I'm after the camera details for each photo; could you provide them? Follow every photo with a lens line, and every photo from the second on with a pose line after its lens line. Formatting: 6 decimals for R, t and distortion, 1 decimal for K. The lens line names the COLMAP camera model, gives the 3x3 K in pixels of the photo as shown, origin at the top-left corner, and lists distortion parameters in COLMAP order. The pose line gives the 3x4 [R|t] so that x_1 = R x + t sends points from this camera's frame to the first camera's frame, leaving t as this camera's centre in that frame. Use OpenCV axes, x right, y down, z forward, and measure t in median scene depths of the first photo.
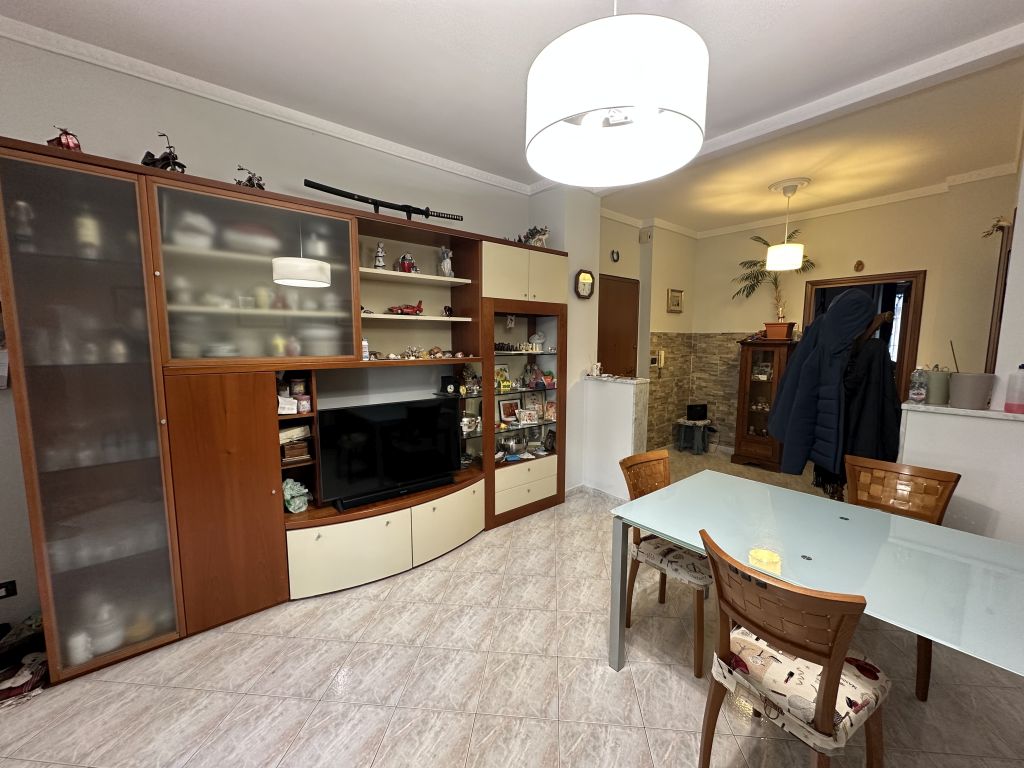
lens RADIAL K [[407.1, 0, 513.5], [0, 407.1, 385.4], [0, 0, 1]] dist [-0.001178, 0.000116]
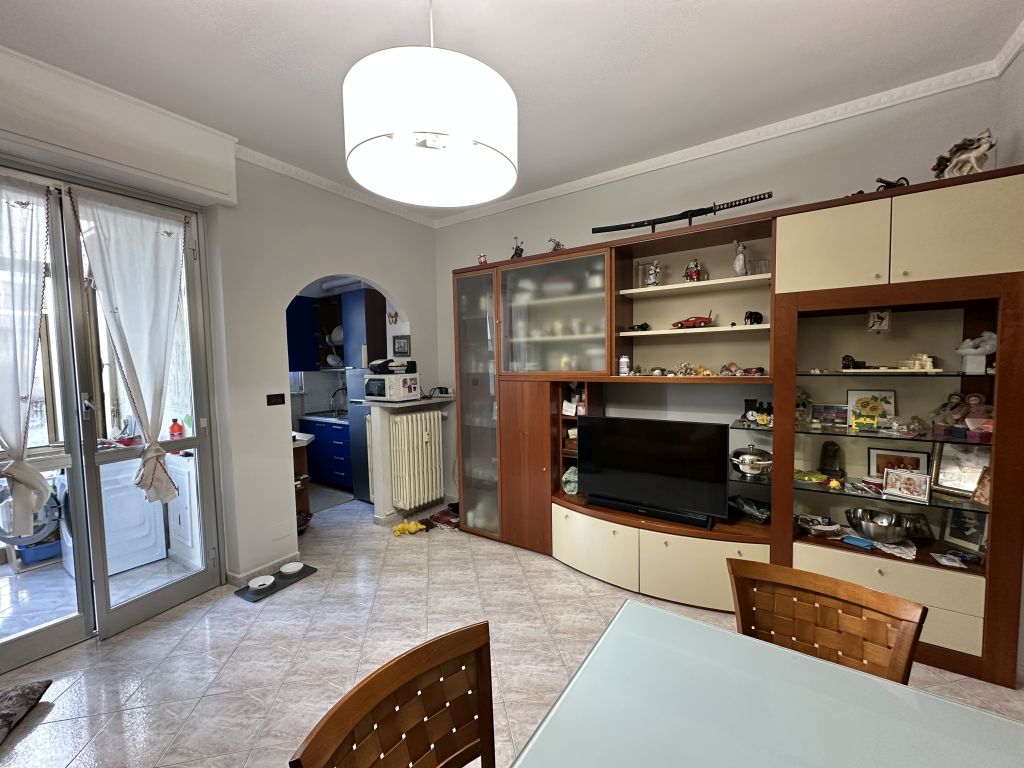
lens RADIAL K [[407.1, 0, 513.5], [0, 407.1, 385.4], [0, 0, 1]] dist [-0.001178, 0.000116]
pose [[0.285860, 0.047446, -0.957096, 0.598414], [-0.086604, 0.995965, 0.023507, -0.037356], [0.954350, 0.076169, 0.288815, 0.427950]]
